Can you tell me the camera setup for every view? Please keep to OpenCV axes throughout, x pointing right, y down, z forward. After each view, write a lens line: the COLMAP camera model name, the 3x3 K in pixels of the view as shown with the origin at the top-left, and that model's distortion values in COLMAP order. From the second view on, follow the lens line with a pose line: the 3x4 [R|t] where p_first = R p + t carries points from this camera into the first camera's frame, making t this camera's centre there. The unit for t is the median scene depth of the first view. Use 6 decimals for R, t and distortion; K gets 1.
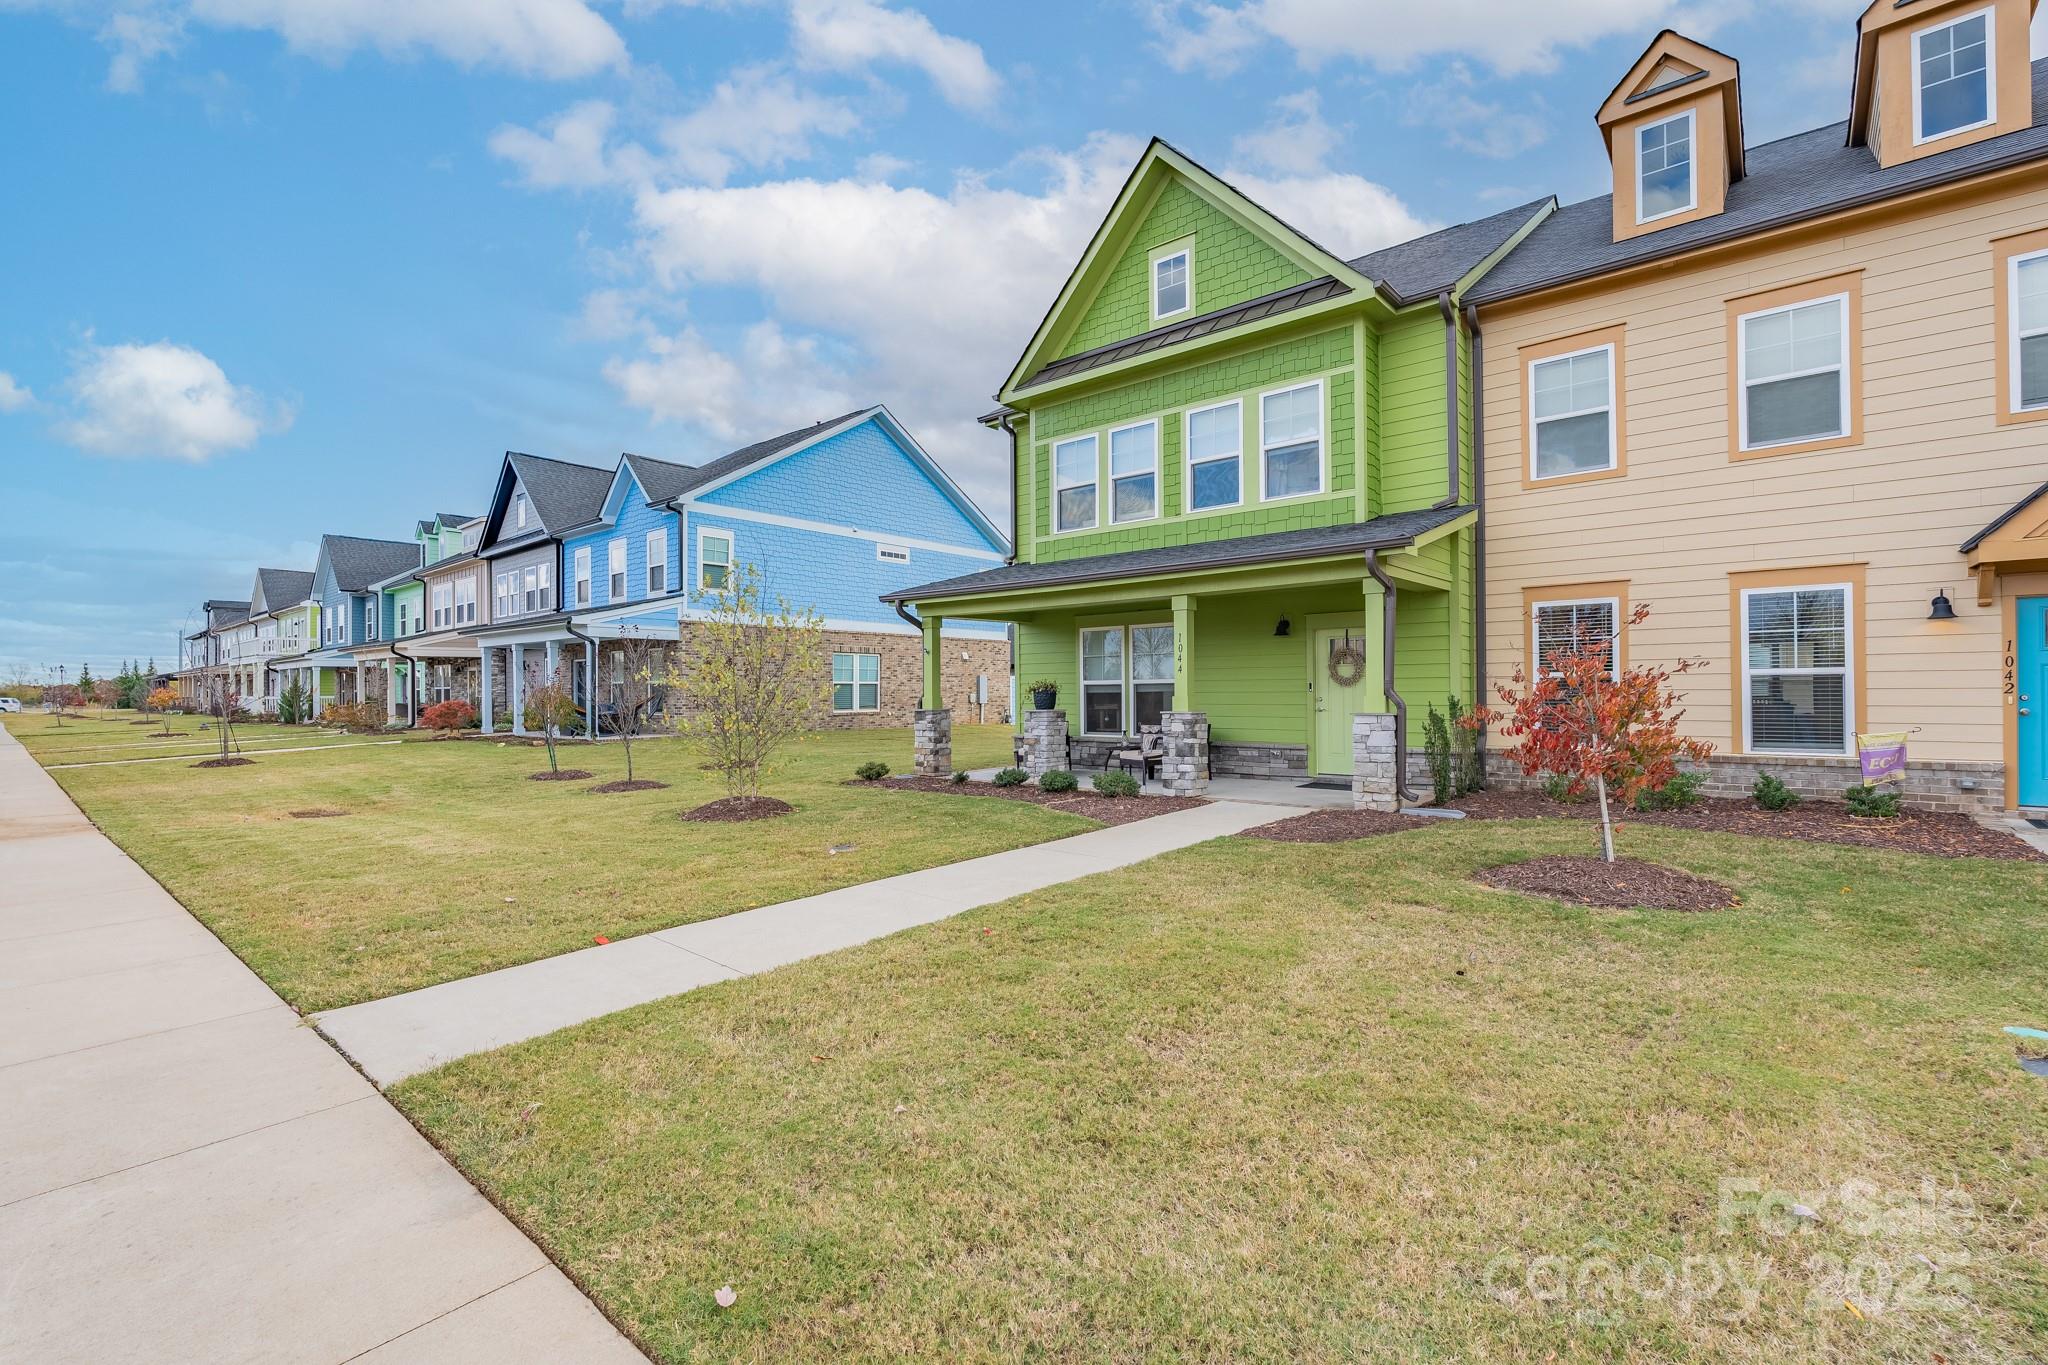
lens RADIAL K [[907.6, 0, 1018.4], [0, 907.6, 686.7], [0, 0, 1]] dist [-0.003480, -0.000058]
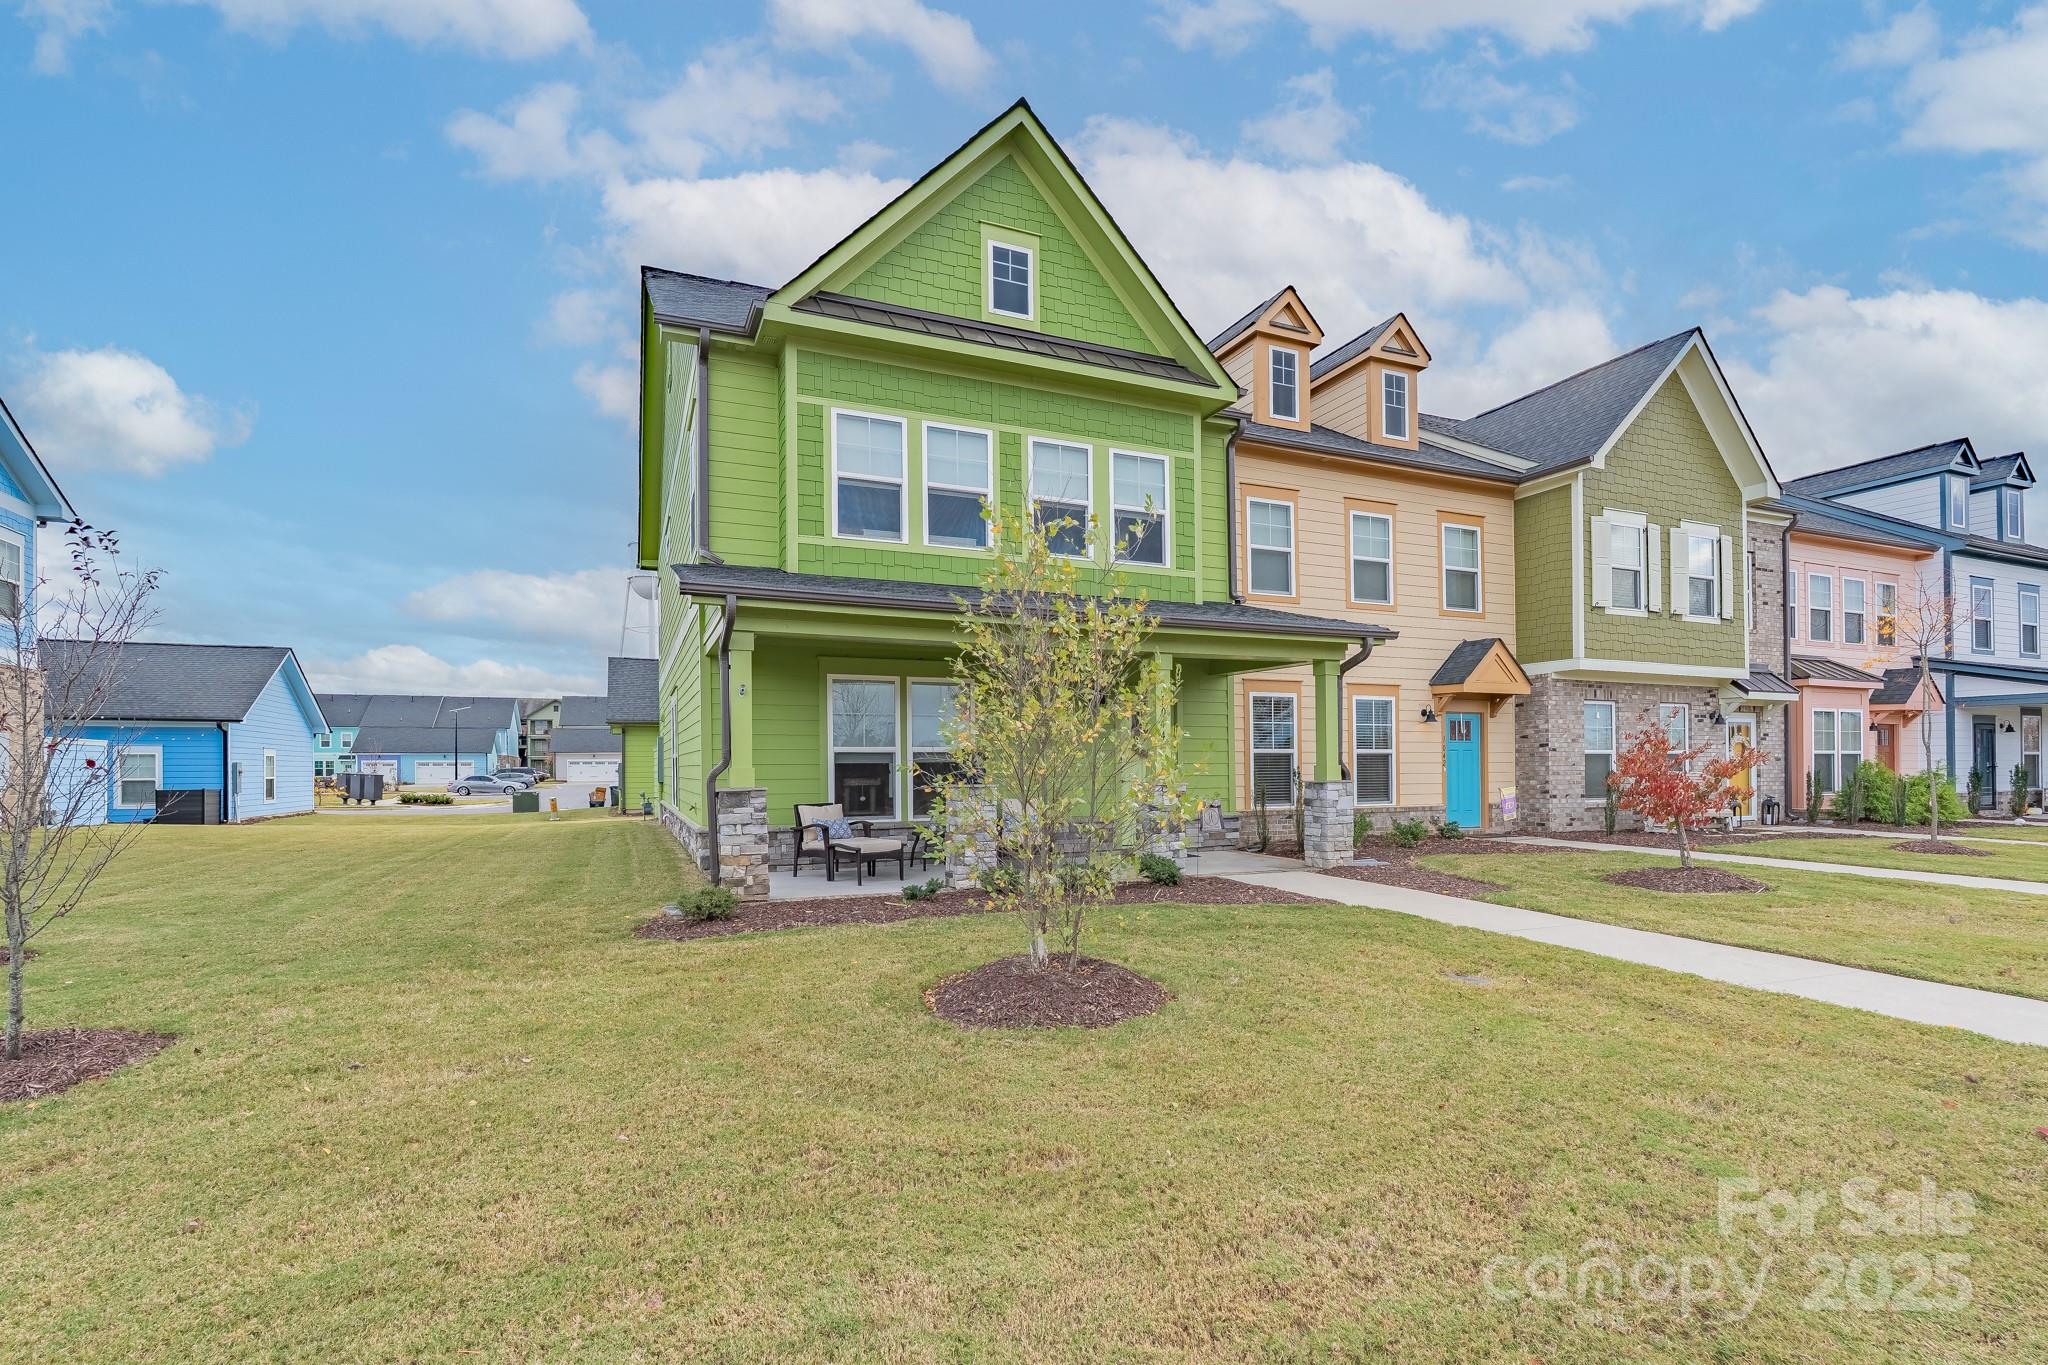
lens RADIAL K [[947.8, 0, 1028.8], [0, 947.8, 768.3], [0, 0, 1]] dist [-0.013914, -0.000077]
pose [[0.430289, 0.004716, 0.902679, -0.640381], [-0.003145, 0.999988, -0.003725, 0.014877], [-0.902686, -0.001236, 0.430298, 0.631587]]
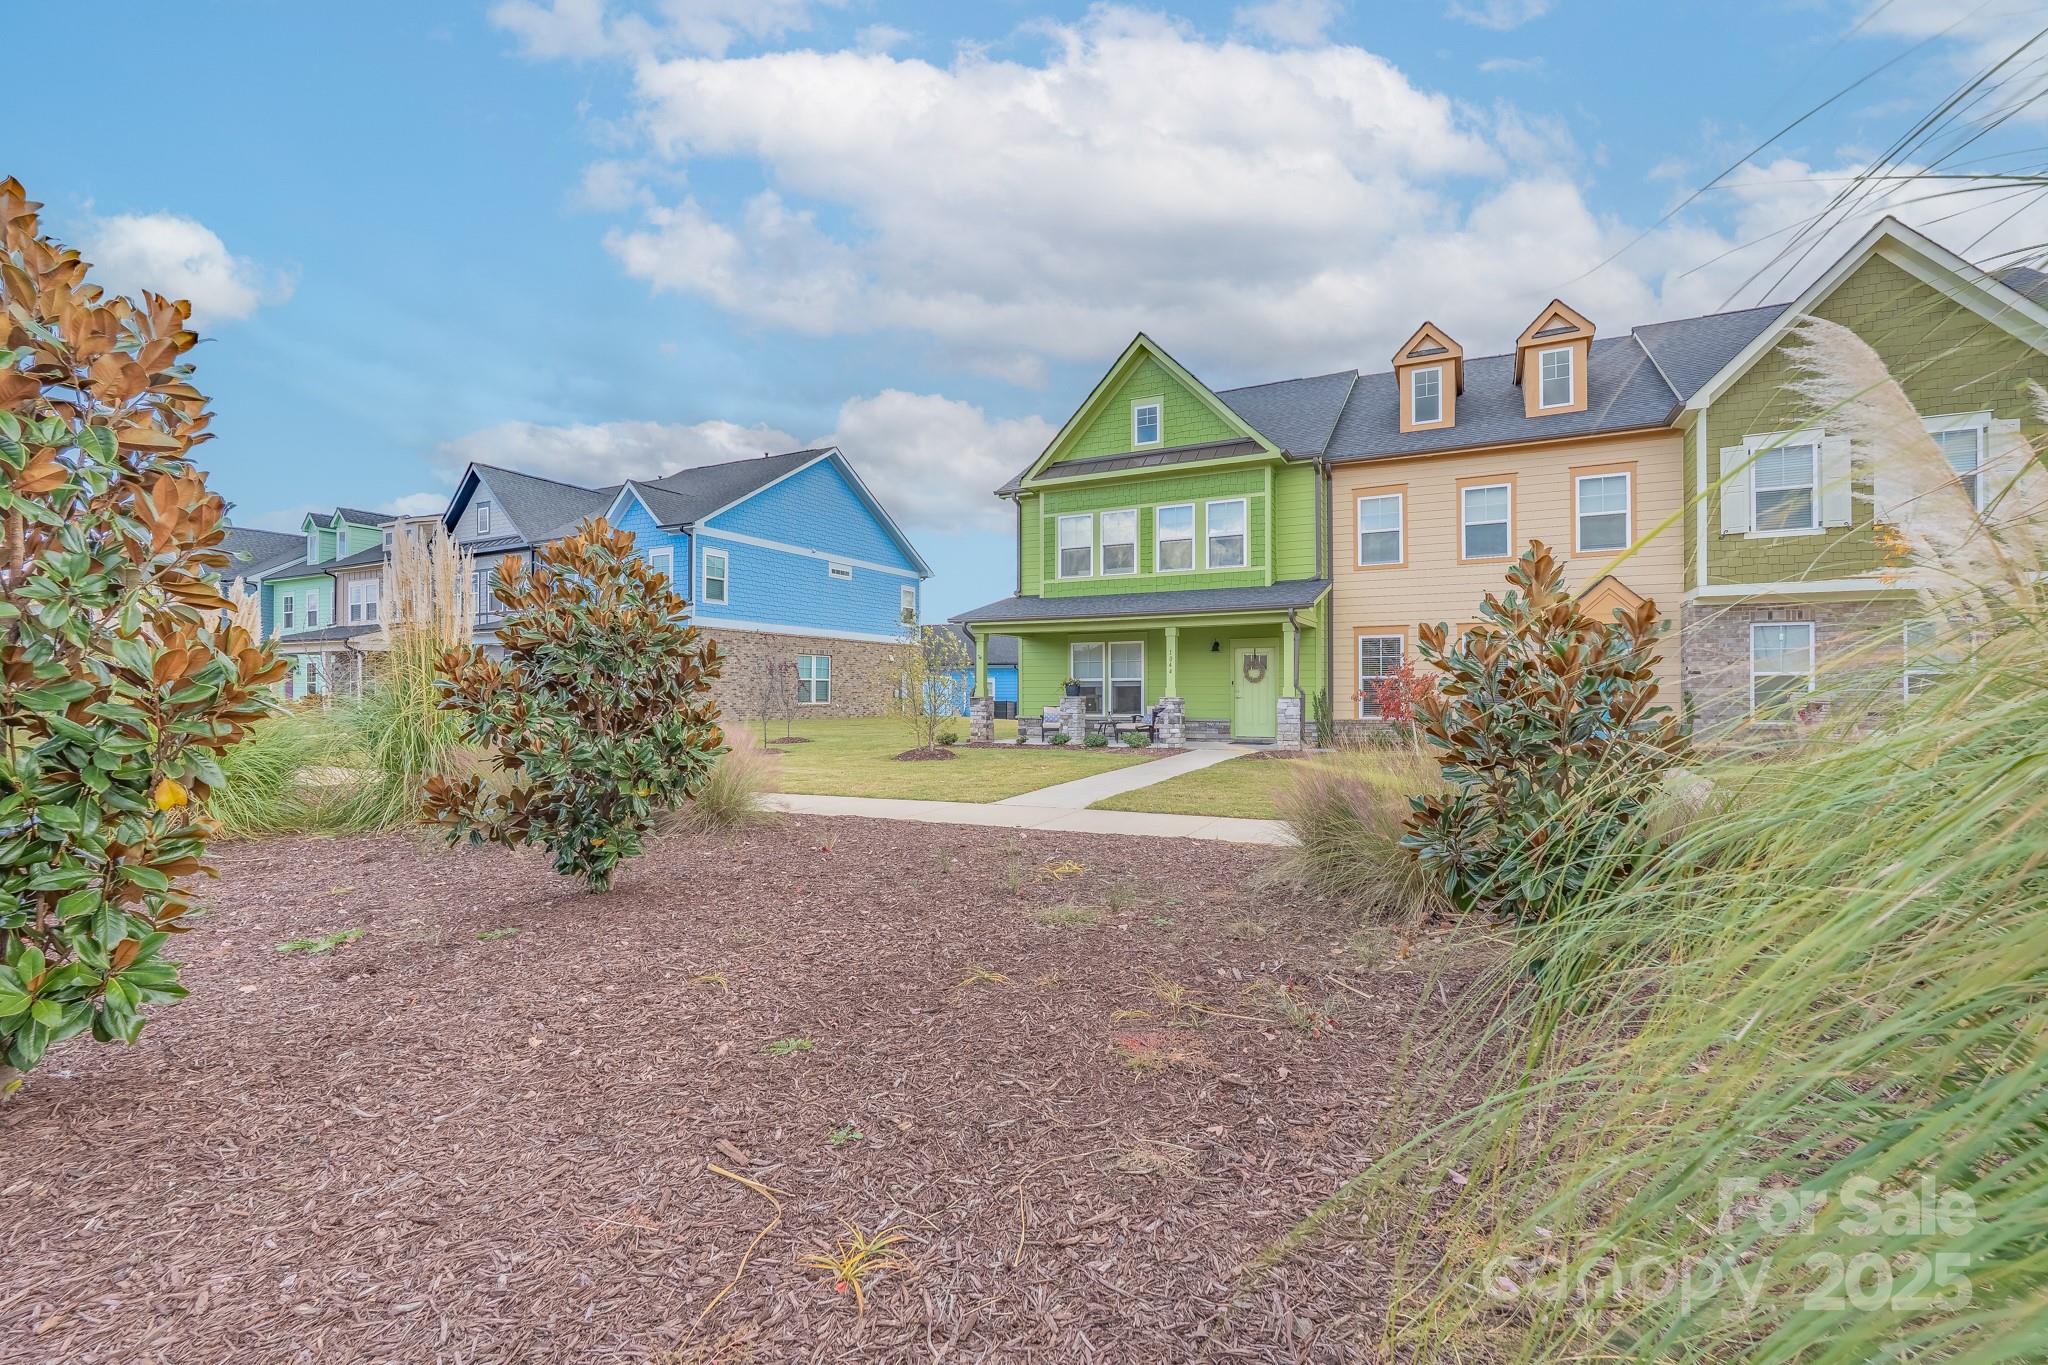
lens RADIAL K [[922.8, 0, 1024.0], [0, 922.8, 682.5], [0, 0, 1]] dist [-0.000002, -0.000028]
pose [[0.970677, 0.008243, 0.240245, -0.430315], [-0.006740, 0.999952, -0.007077, 0.012738], [-0.240292, 0.005250, 0.970686, -0.505680]]
